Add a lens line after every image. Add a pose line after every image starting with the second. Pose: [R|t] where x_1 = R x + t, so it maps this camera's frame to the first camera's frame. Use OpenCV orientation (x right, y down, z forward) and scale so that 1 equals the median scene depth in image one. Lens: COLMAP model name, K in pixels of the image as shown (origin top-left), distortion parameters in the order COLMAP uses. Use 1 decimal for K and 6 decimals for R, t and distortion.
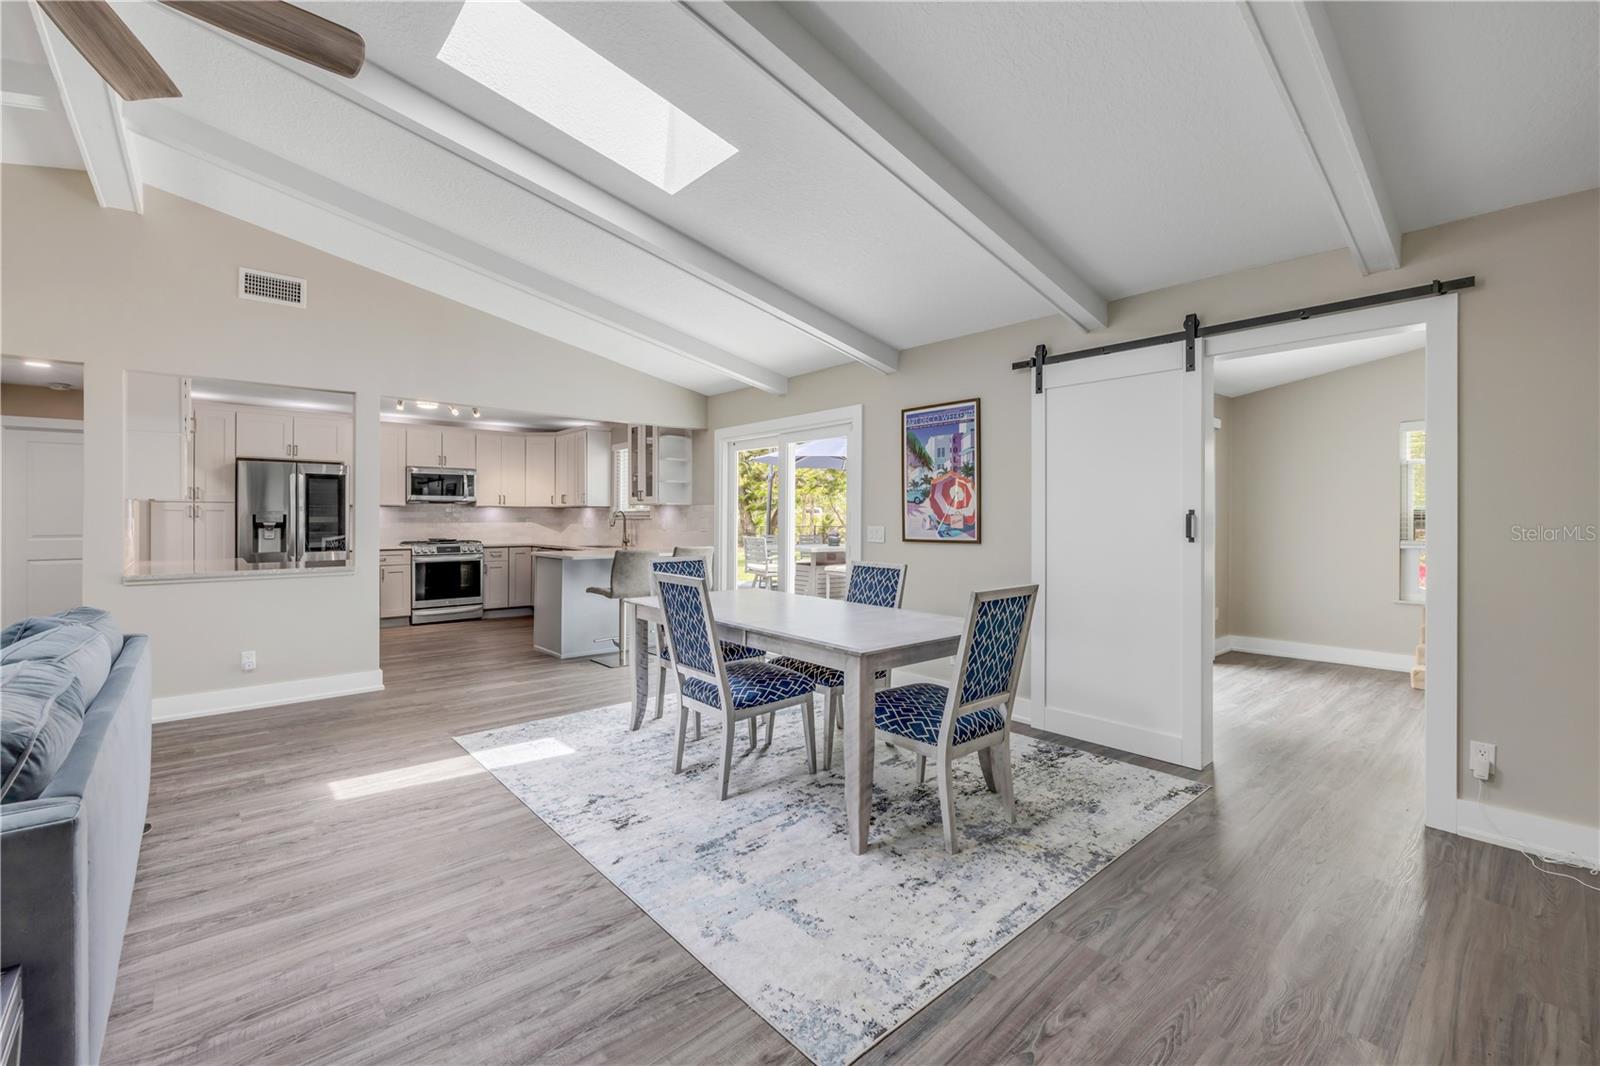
lens RADIAL K [[678.5, 0, 793.0], [0, 678.5, 516.4], [0, 0, 1]] dist [0.000807, -0.001755]
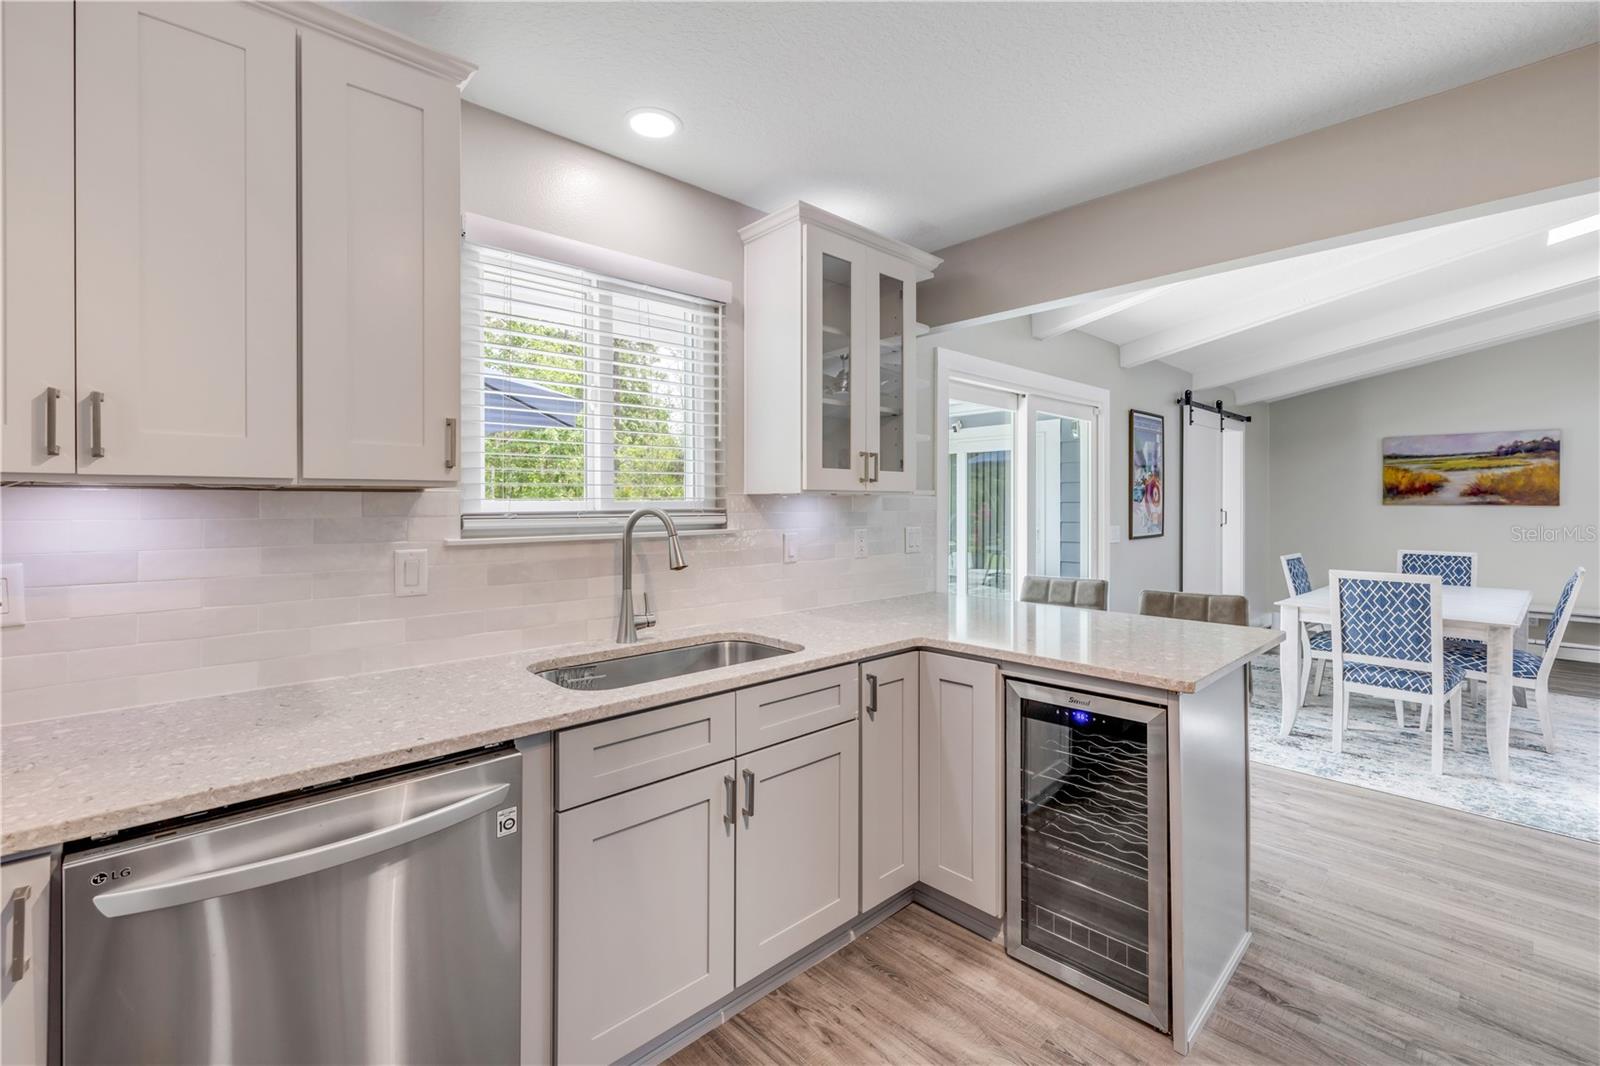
lens RADIAL K [[678.5, 0, 793.3], [0, 678.5, 506.6], [0, 0, 1]] dist [0.000807, -0.001755]
pose [[-0.024778, -0.007285, 0.999666, -0.591303], [-0.001964, 0.999972, 0.007238, -0.012998], [-0.999691, -0.001784, -0.024791, 1.078280]]
